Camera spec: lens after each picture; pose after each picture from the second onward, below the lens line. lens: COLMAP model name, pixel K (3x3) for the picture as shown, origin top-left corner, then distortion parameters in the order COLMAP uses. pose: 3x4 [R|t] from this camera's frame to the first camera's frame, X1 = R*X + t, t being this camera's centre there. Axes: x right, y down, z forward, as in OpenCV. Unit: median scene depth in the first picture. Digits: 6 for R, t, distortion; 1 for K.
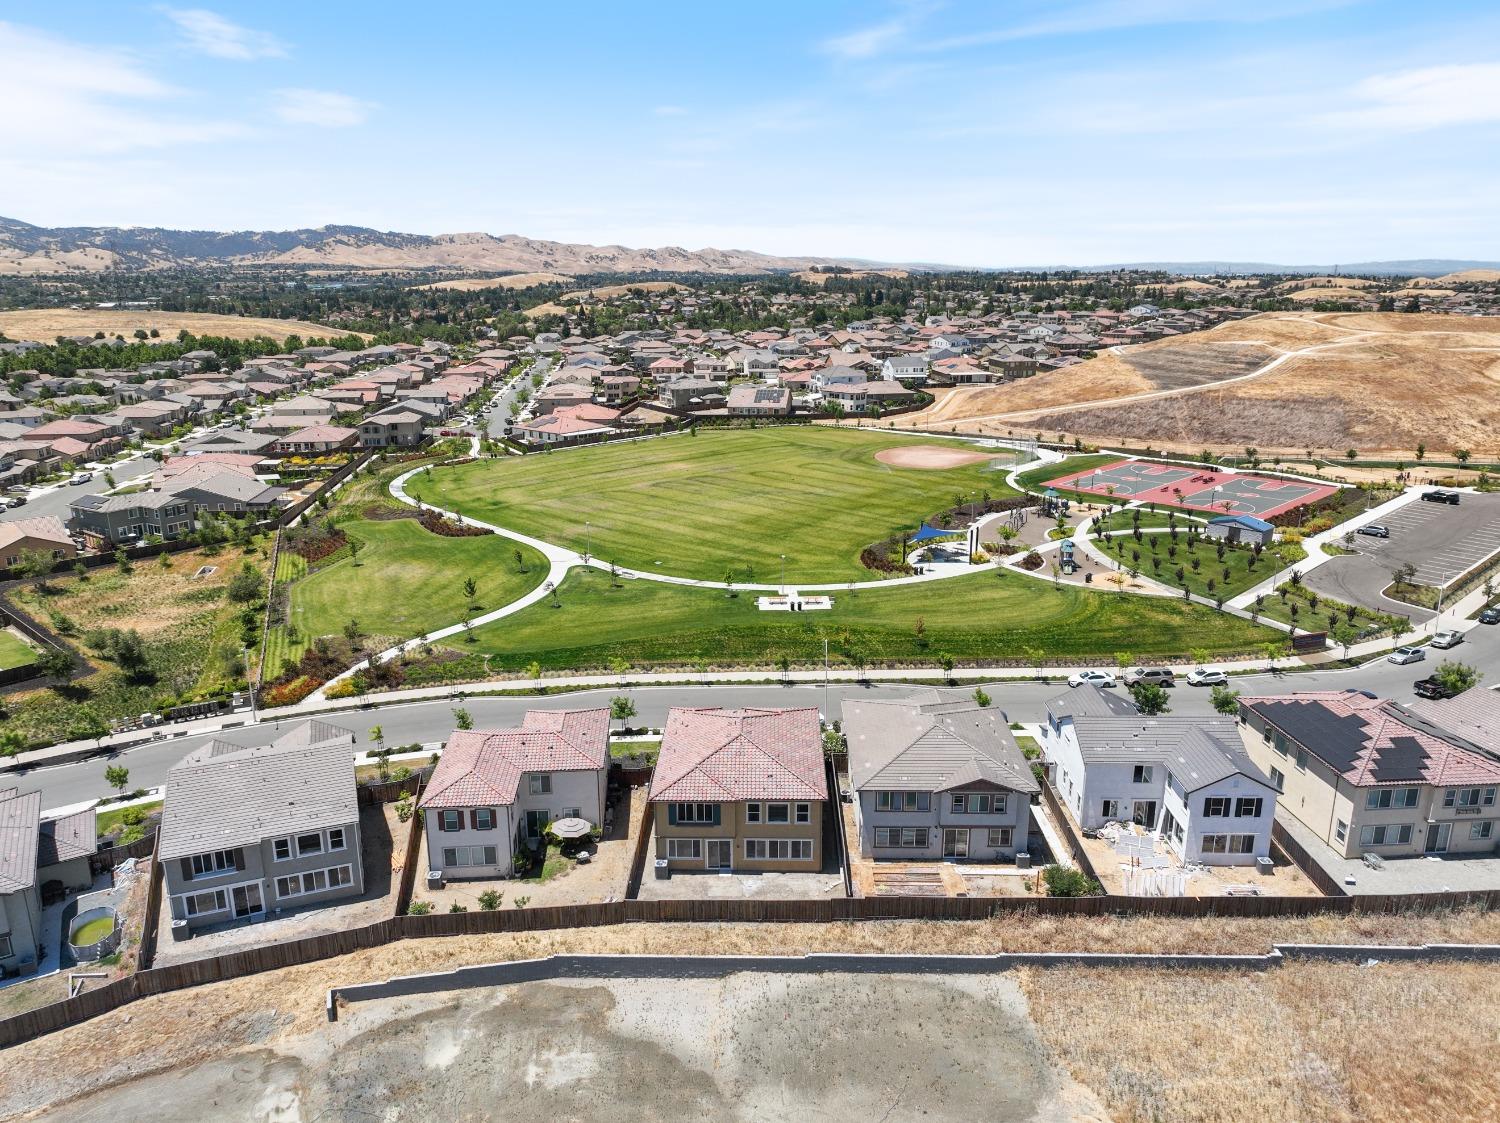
lens RADIAL K [[1053.8, 0, 752.3], [0, 1053.8, 563.9], [0, 0, 1]] dist [0.005166, 0.007564]
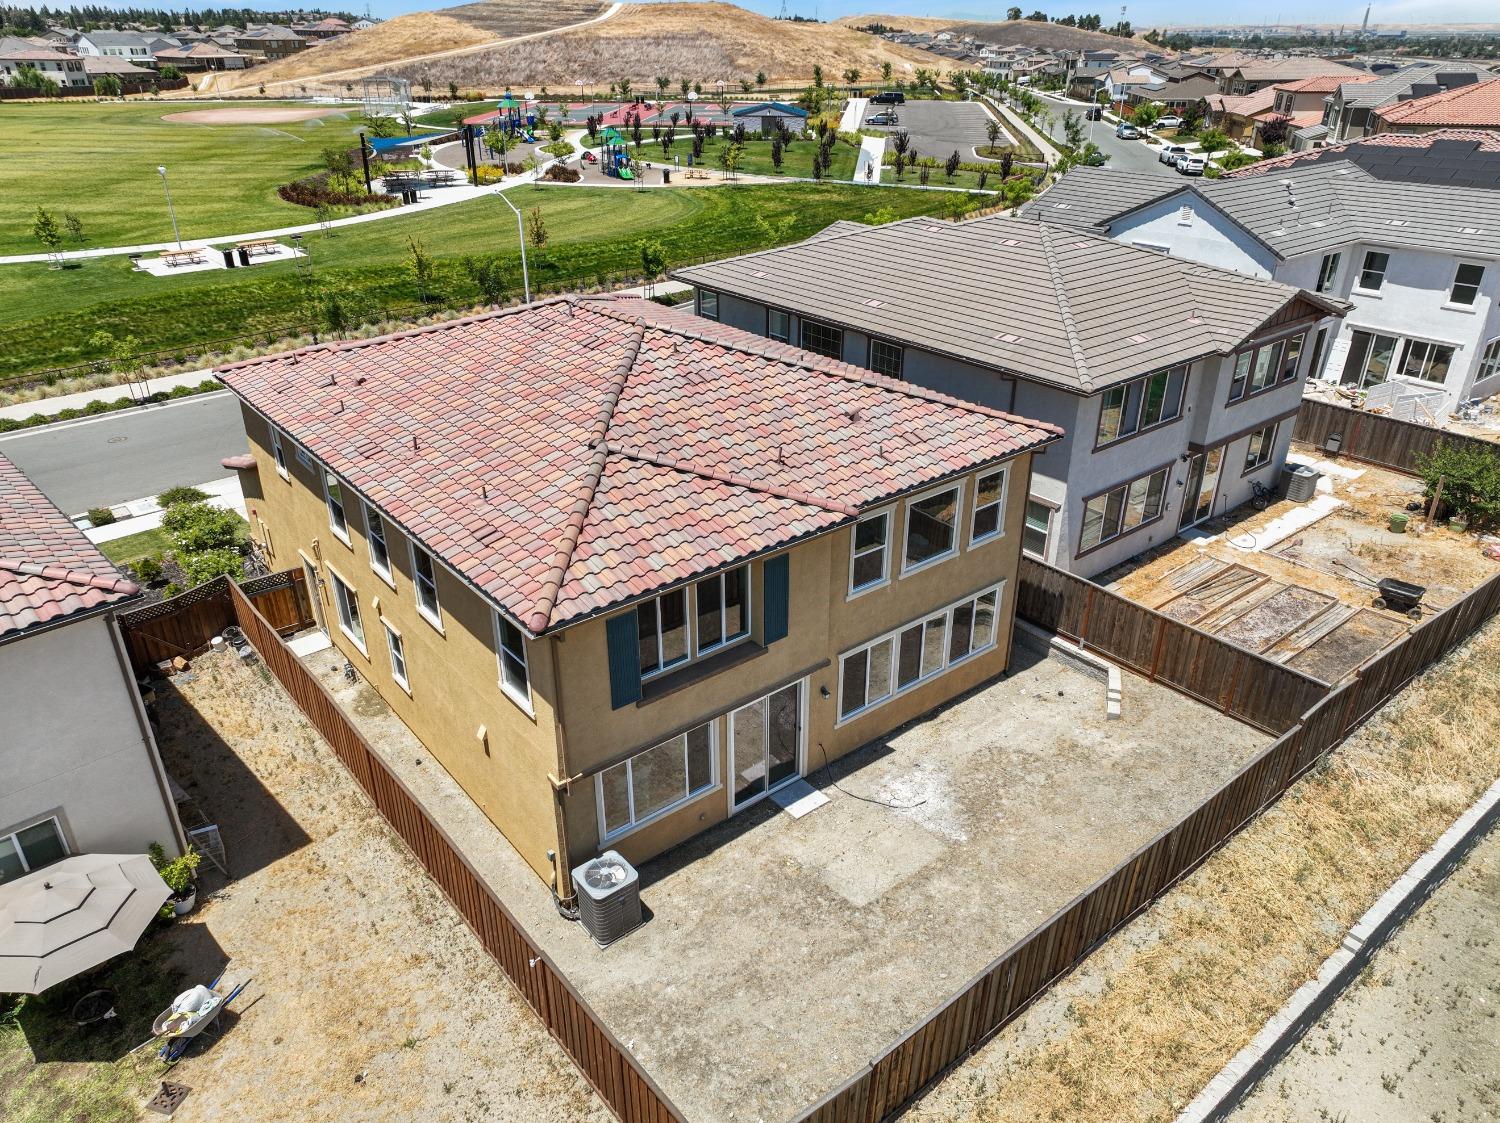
lens RADIAL K [[1053.8, 0, 752.3], [0, 1053.8, 563.9], [0, 0, 1]] dist [0.005166, 0.007564]
pose [[0.764474, -0.289992, 0.575747, -0.115032], [0.171470, 0.952407, 0.252030, 0.108066], [-0.621432, -0.093947, 0.777815, 0.525921]]
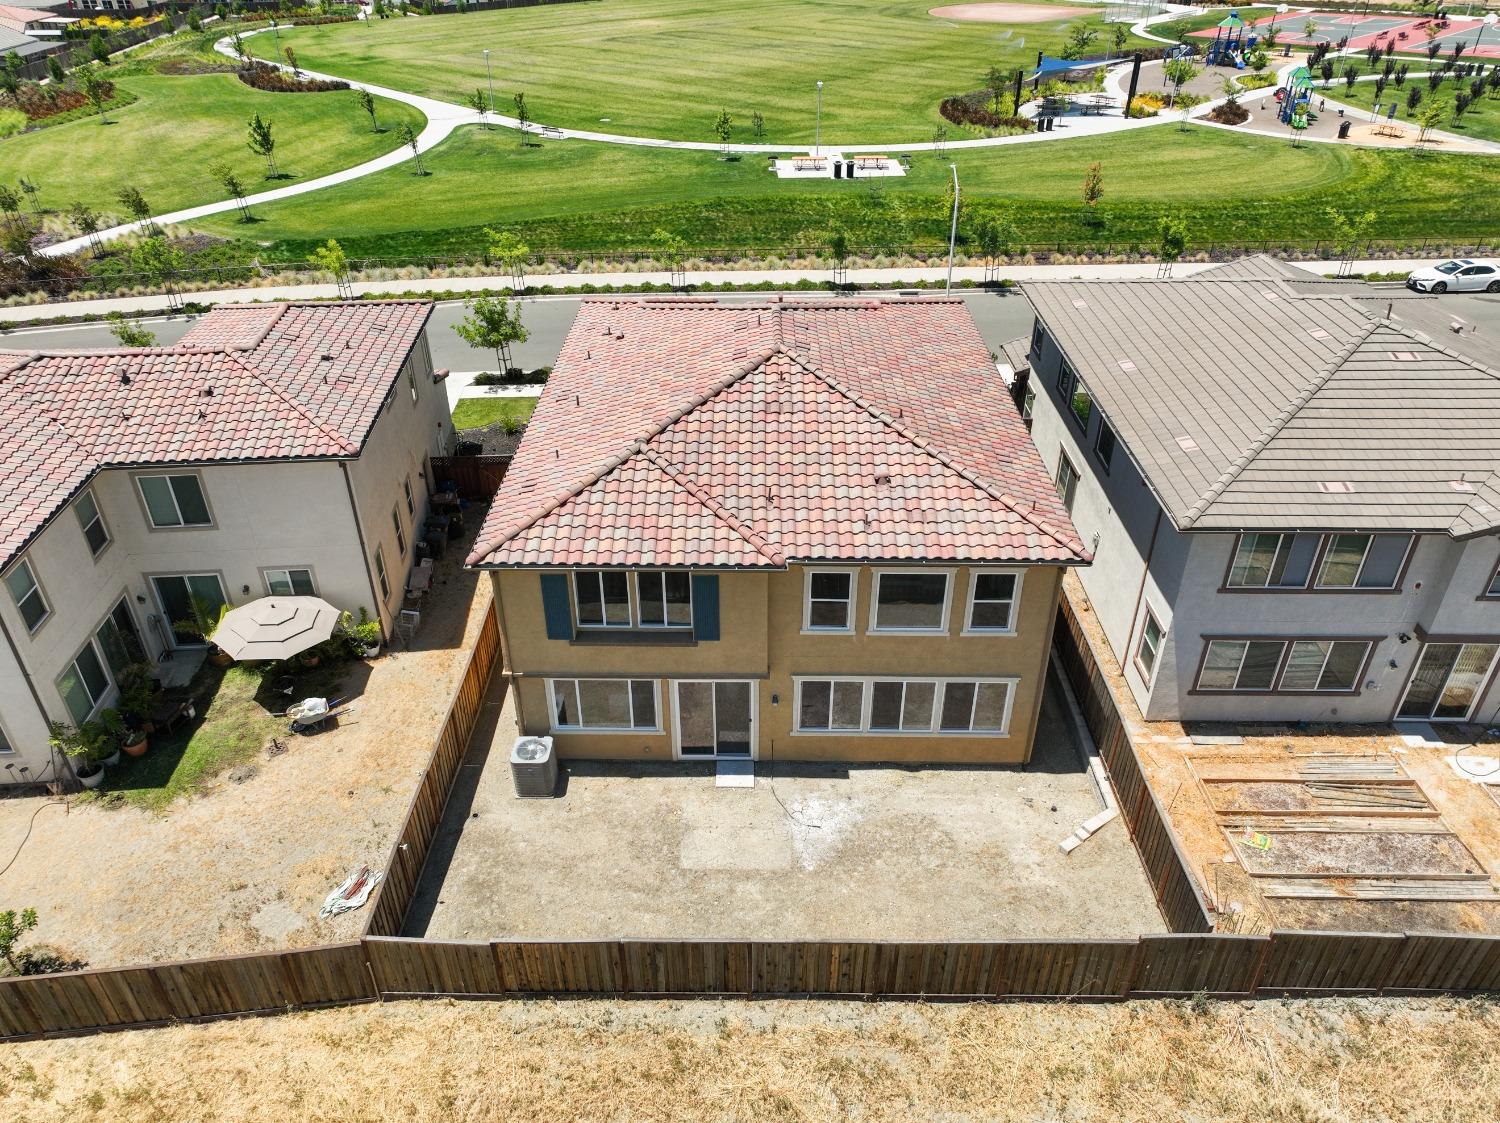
lens RADIAL K [[1053.8, 0, 752.3], [0, 1053.8, 563.9], [0, 0, 1]] dist [0.005166, 0.007564]
pose [[0.999947, -0.001170, 0.010250, -0.015388], [-0.001850, 0.957095, 0.289769, 0.090630], [-0.010149, -0.289773, 0.957042, 0.465587]]
